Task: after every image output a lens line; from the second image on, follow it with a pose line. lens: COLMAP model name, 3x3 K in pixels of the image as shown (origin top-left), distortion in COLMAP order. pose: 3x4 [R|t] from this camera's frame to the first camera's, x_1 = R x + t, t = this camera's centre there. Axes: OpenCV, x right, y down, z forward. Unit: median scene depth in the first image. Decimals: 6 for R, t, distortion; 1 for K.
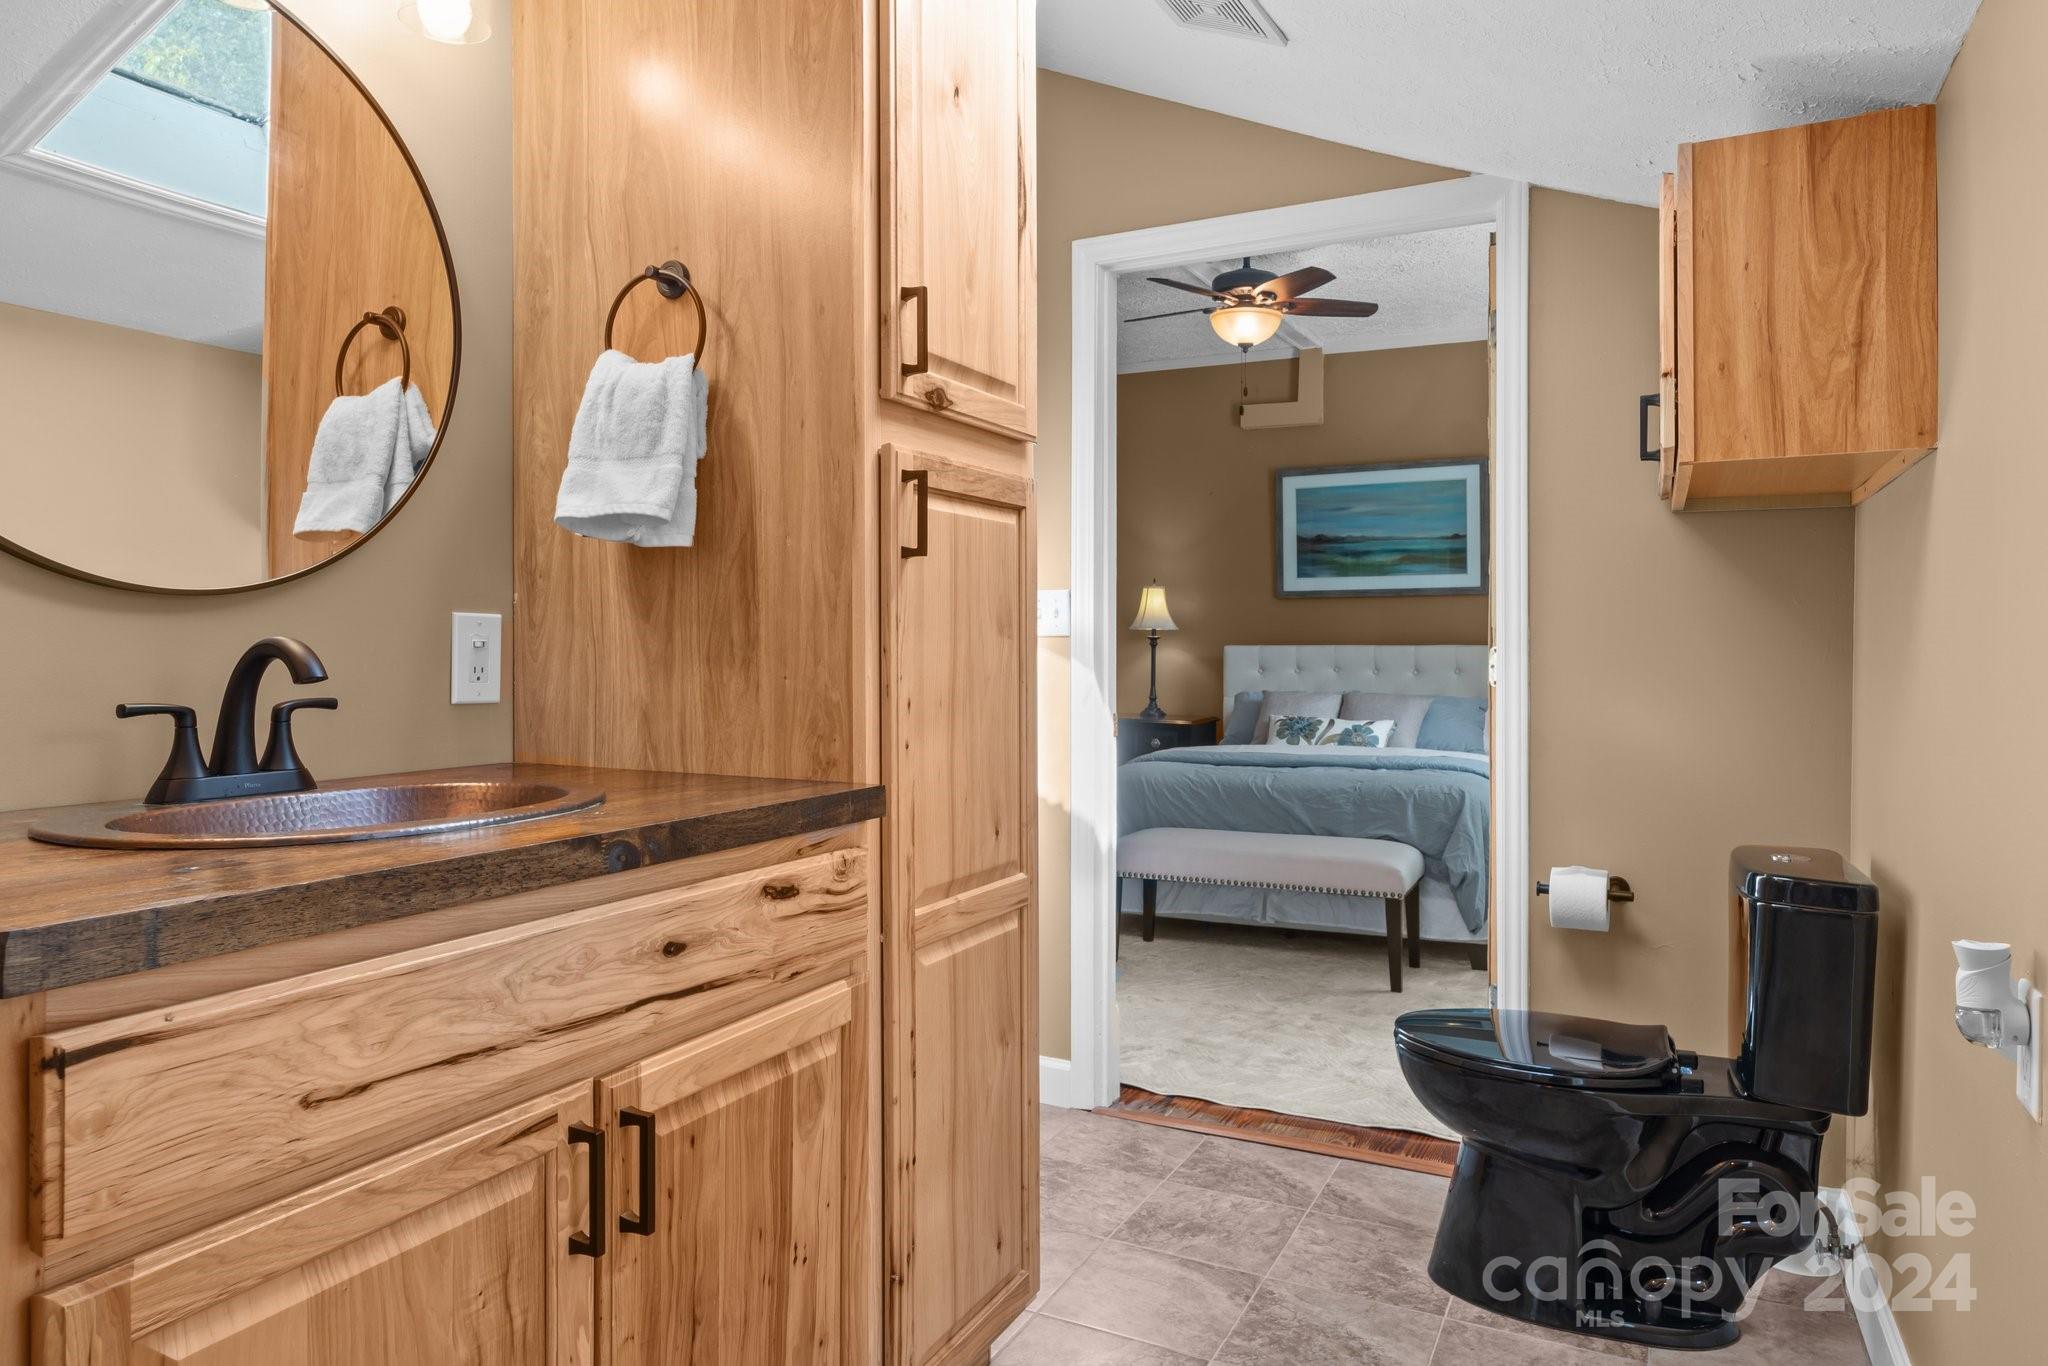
lens RADIAL K [[1287.5, 0, 1015.7], [0, 1287.5, 630.8], [0, 0, 1]] dist [0.001728, 0.003261]
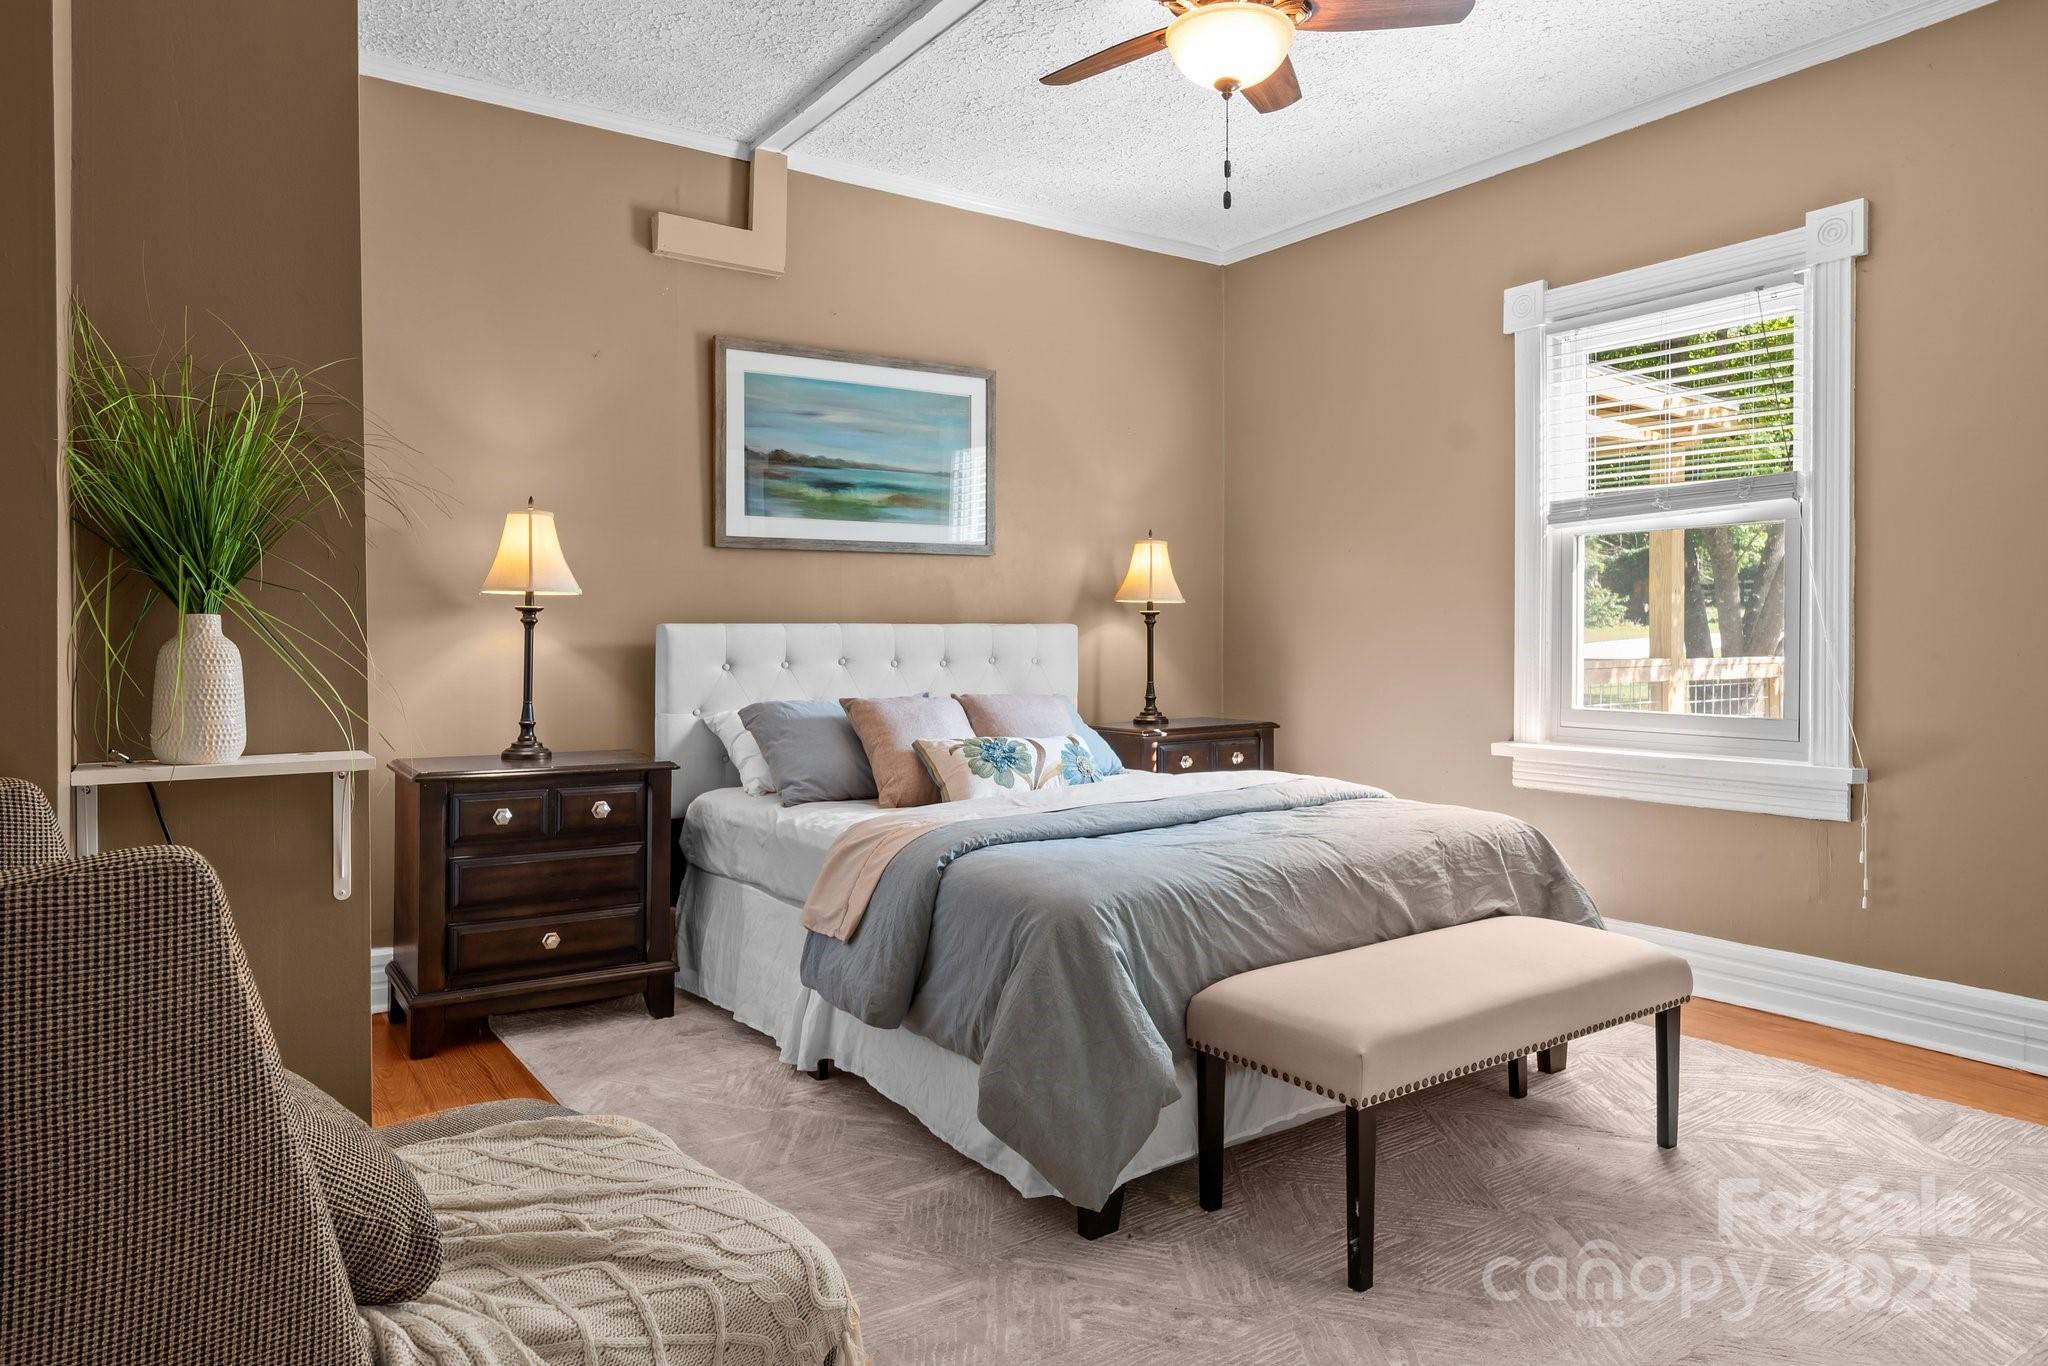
lens RADIAL K [[1287.5, 0, 1015.7], [0, 1287.5, 630.8], [0, 0, 1]] dist [0.001728, 0.003261]
pose [[0.480115, -0.001859, 0.877204, -0.278654], [-0.006449, 0.999963, 0.005649, 0.010769], [-0.877182, -0.008369, 0.480085, 0.622467]]
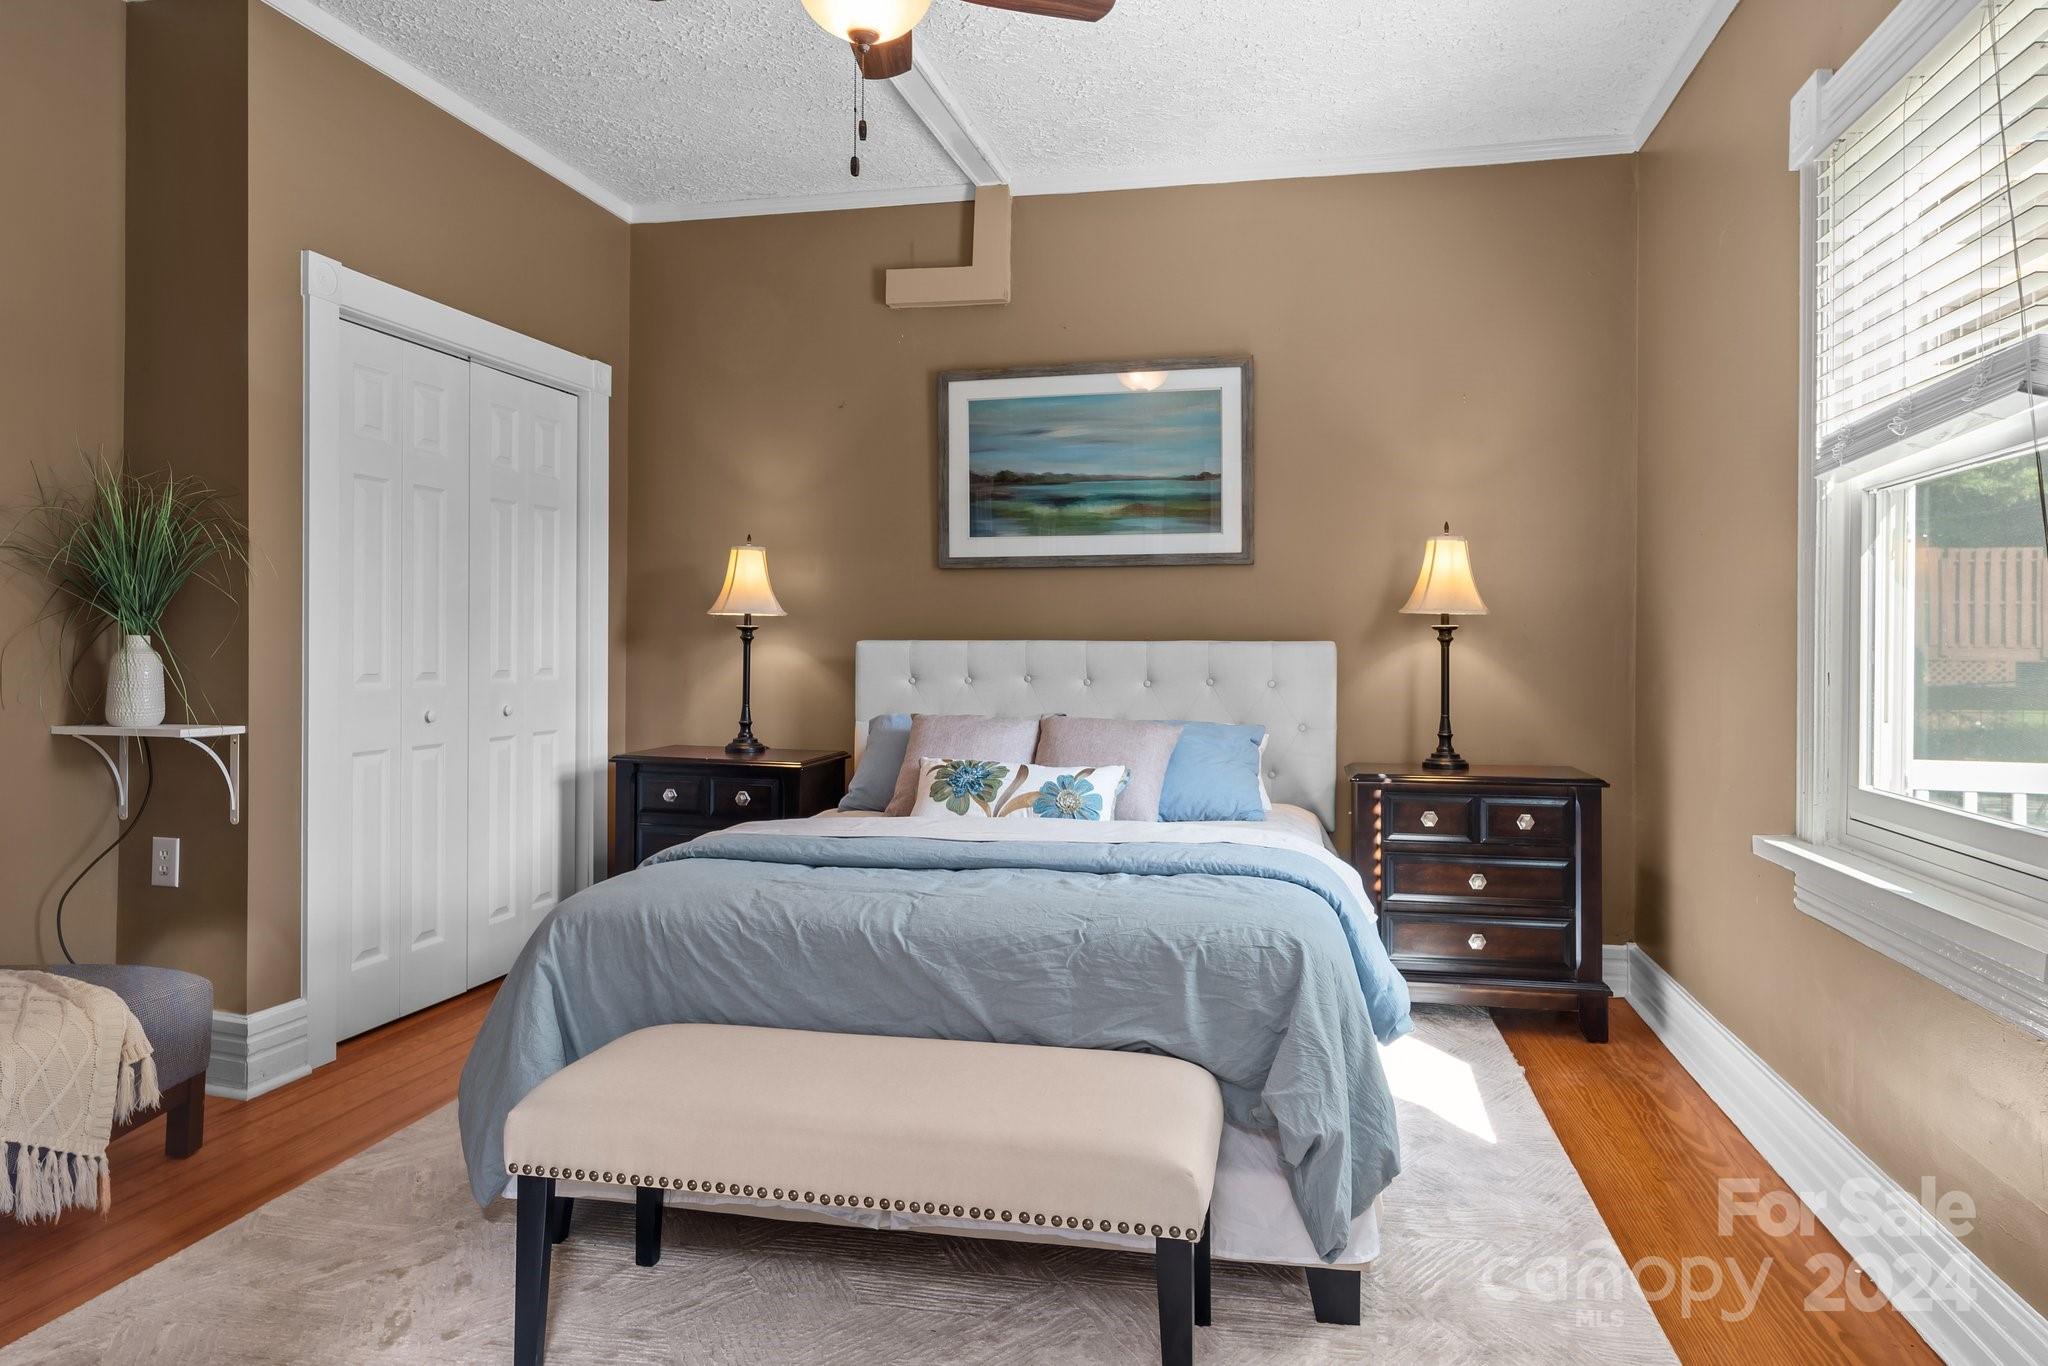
lens RADIAL K [[1287.5, 0, 1015.7], [0, 1287.5, 630.8], [0, 0, 1]] dist [0.001728, 0.003261]
pose [[0.970288, 0.005902, 0.241882, 0.088989], [-0.005795, 0.999983, -0.001152, 0.007224], [-0.241885, -0.000284, 0.970305, 0.384389]]
